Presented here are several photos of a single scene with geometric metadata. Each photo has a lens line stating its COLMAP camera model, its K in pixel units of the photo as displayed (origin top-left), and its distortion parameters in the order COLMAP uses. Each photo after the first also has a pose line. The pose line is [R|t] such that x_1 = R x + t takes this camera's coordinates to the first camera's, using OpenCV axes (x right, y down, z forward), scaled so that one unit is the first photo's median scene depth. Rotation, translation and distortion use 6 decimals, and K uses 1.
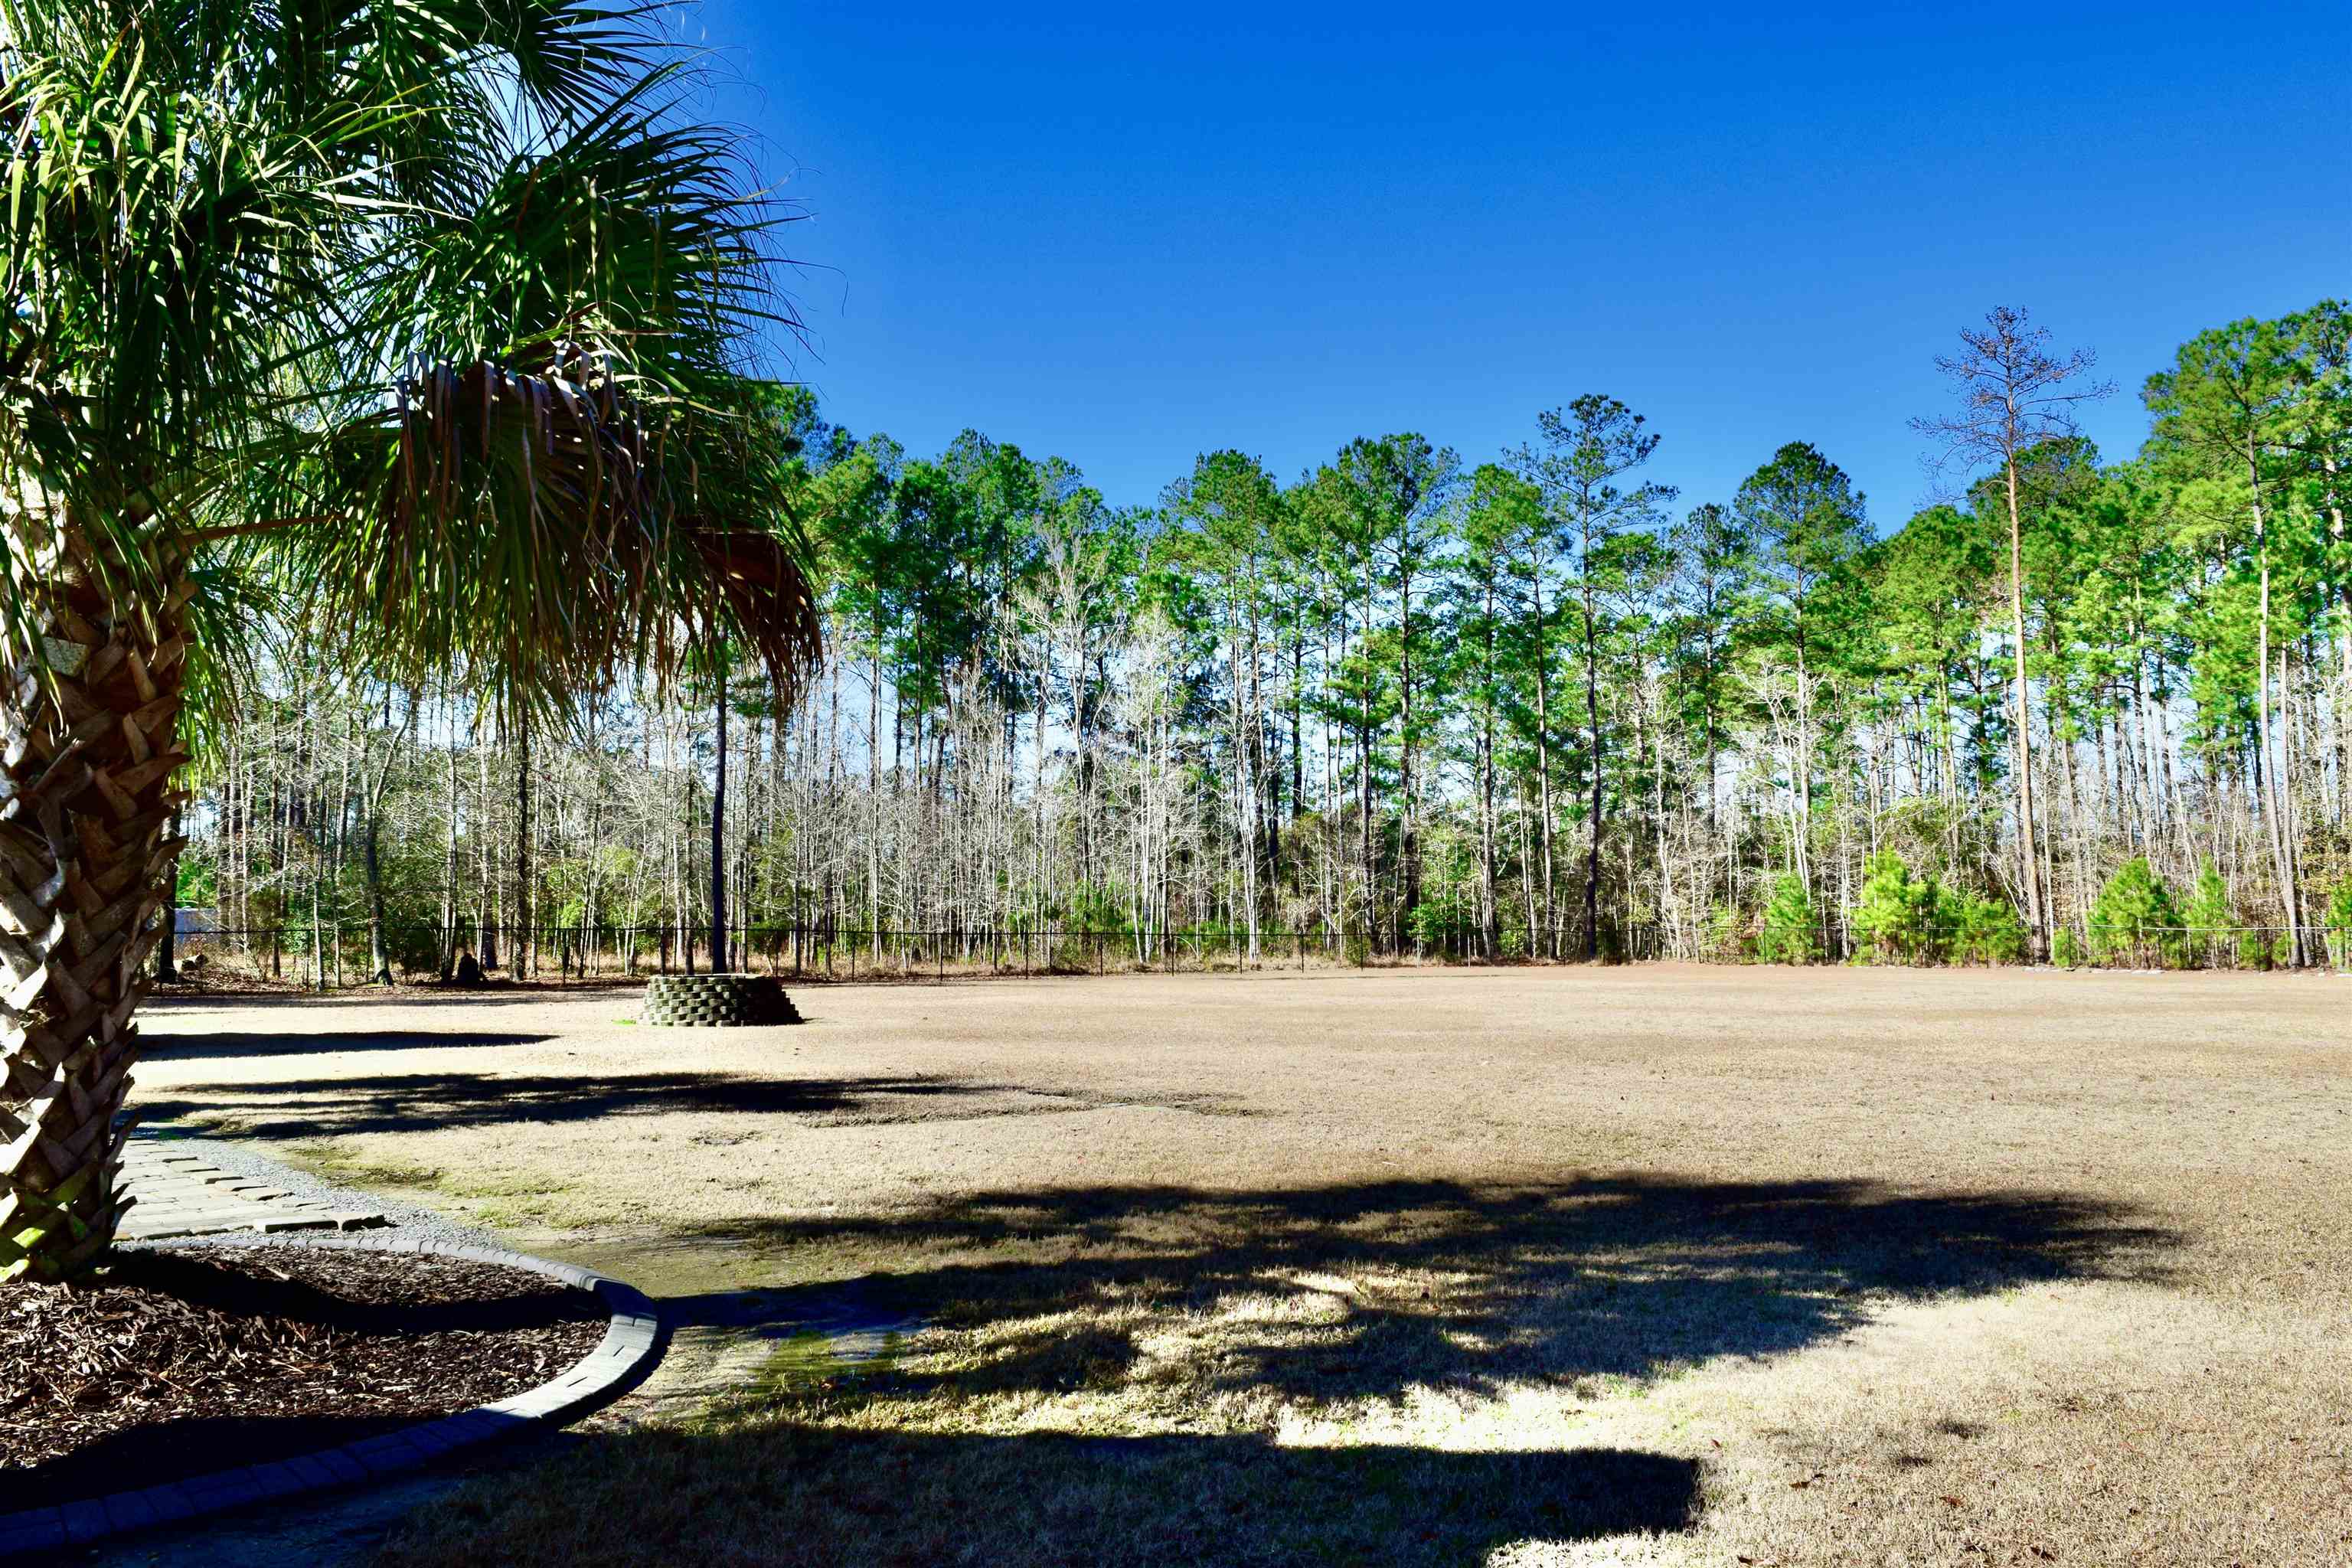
lens RADIAL K [[1831.0, 0, 1183.2], [0, 1831.0, 767.6], [0, 0, 1]] dist [-0.026361, 0.023649]
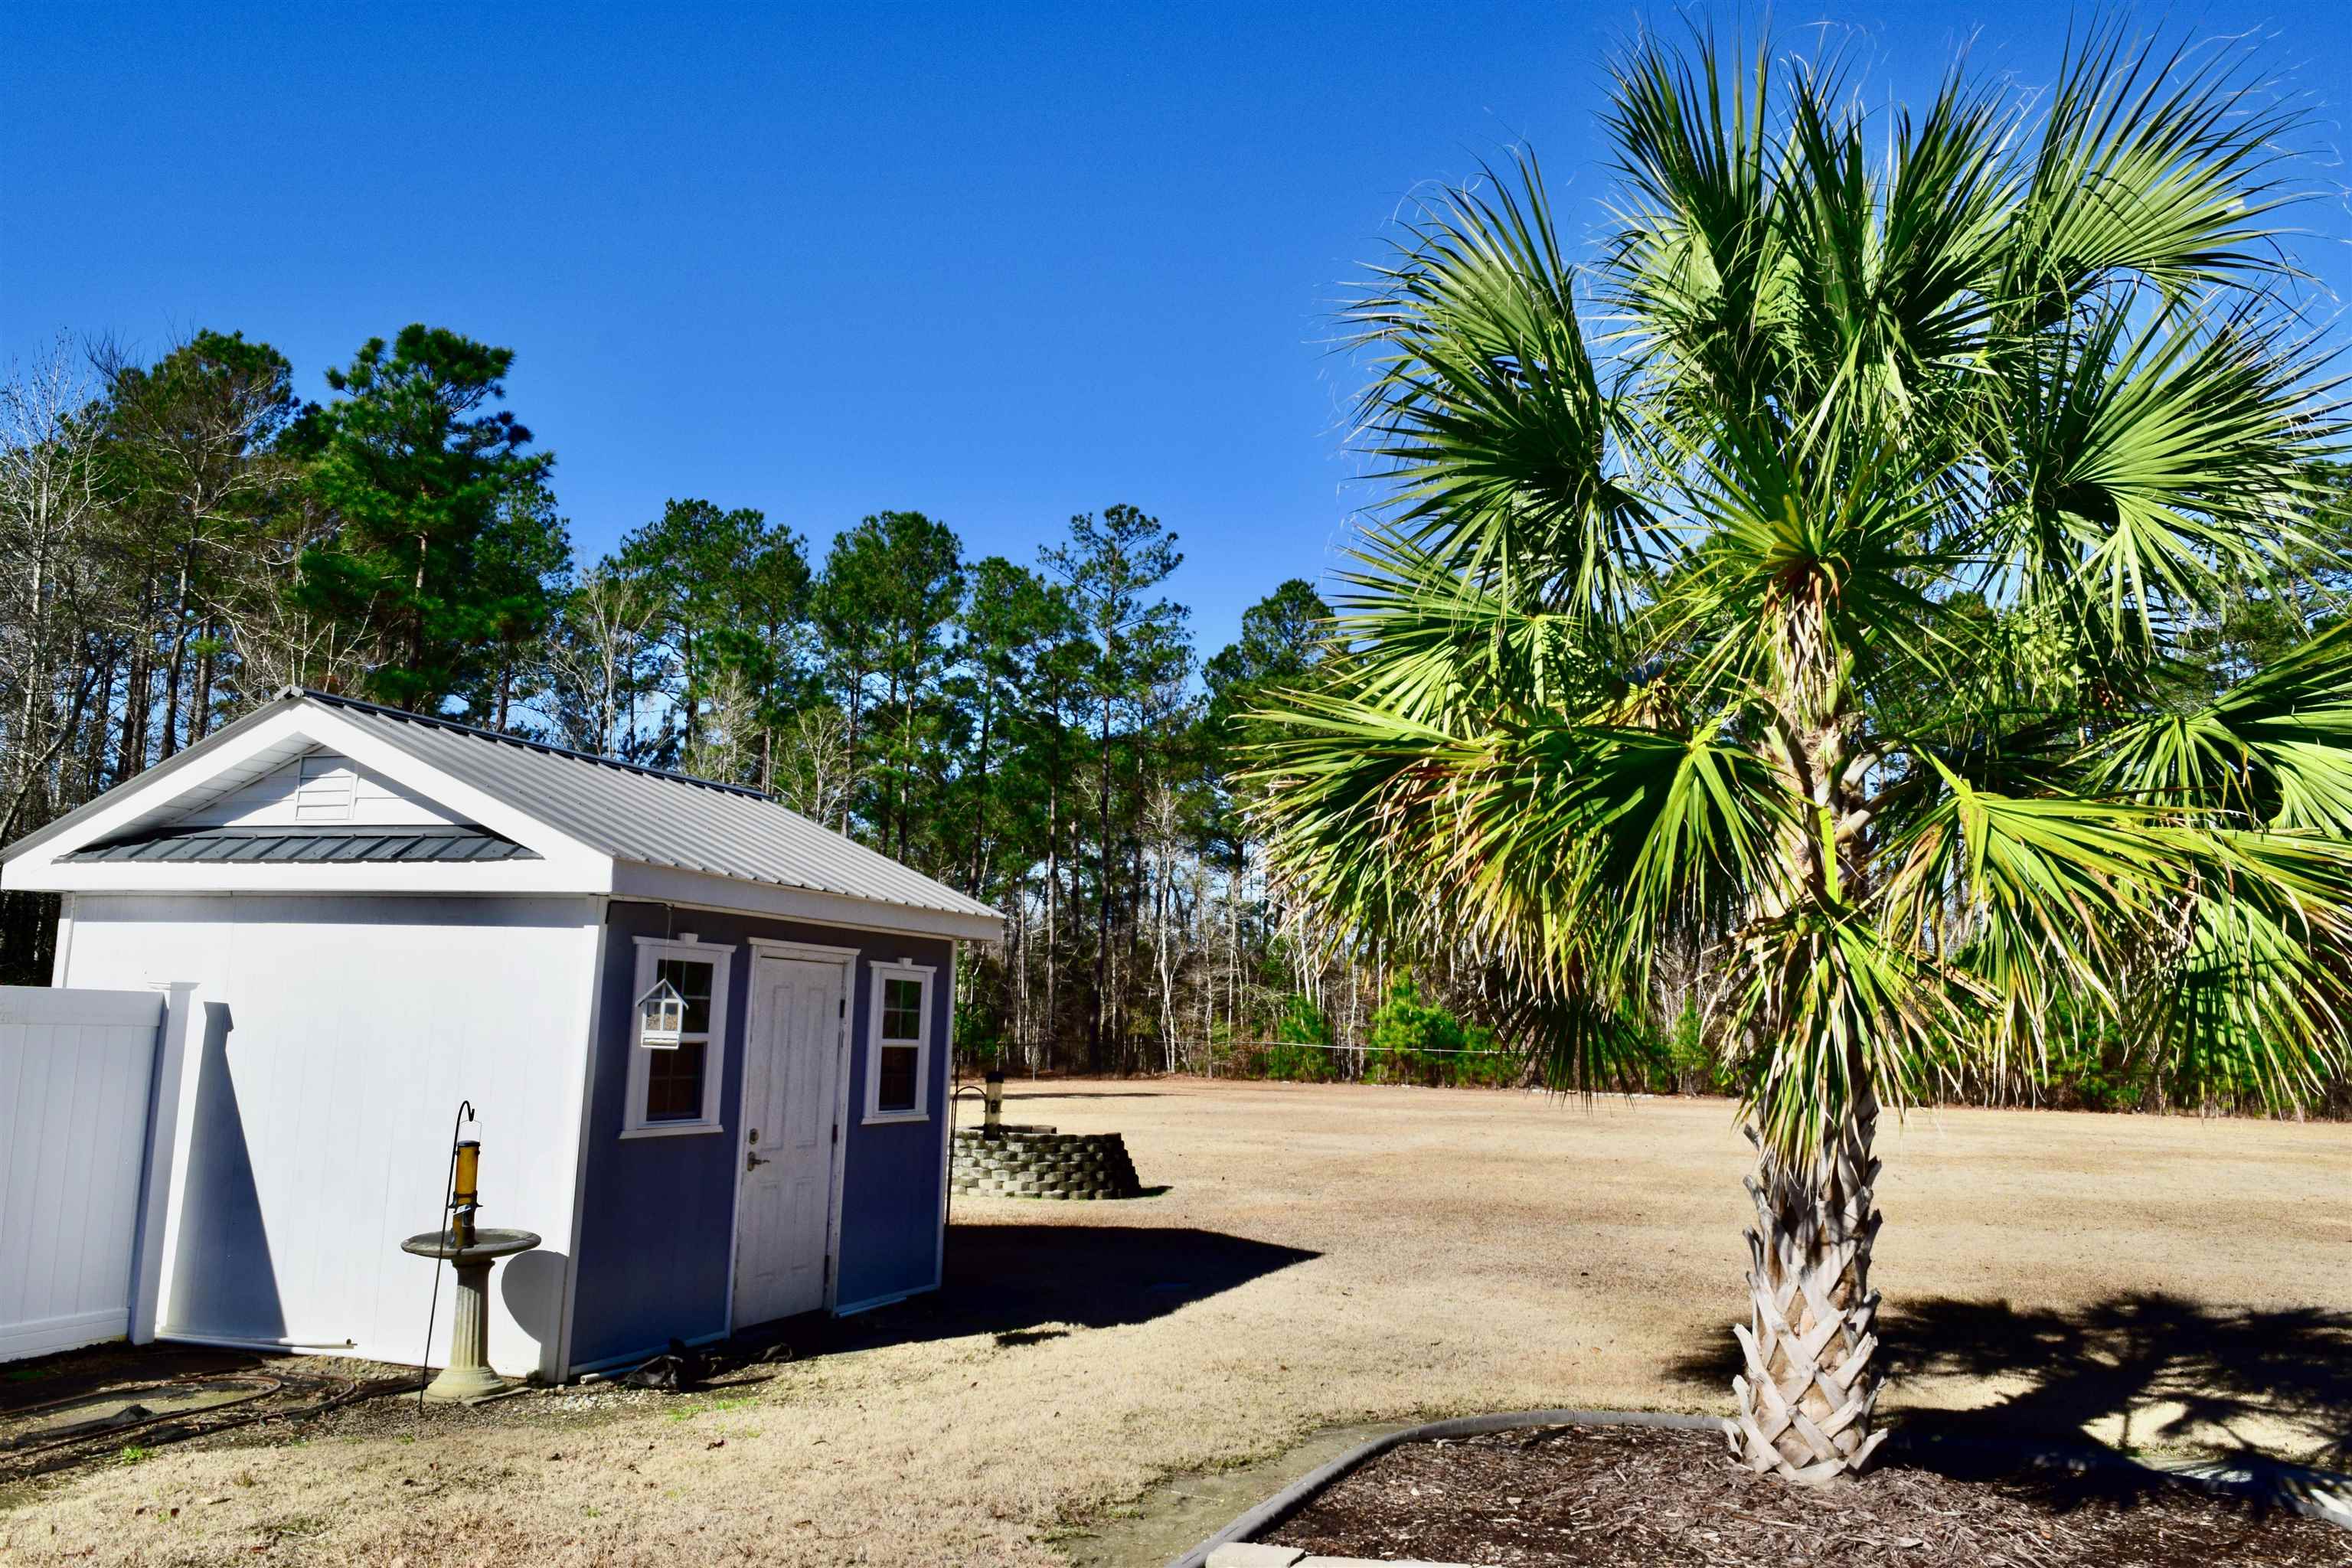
lens RADIAL K [[1831.0, 0, 1183.2], [0, 1831.0, 767.6], [0, 0, 1]] dist [-0.026361, 0.023649]
pose [[0.886166, 0.094288, 0.453673, -0.588836], [-0.073014, 0.995261, -0.064227, 0.006439], [-0.457579, 0.023791, 0.888851, 0.283977]]
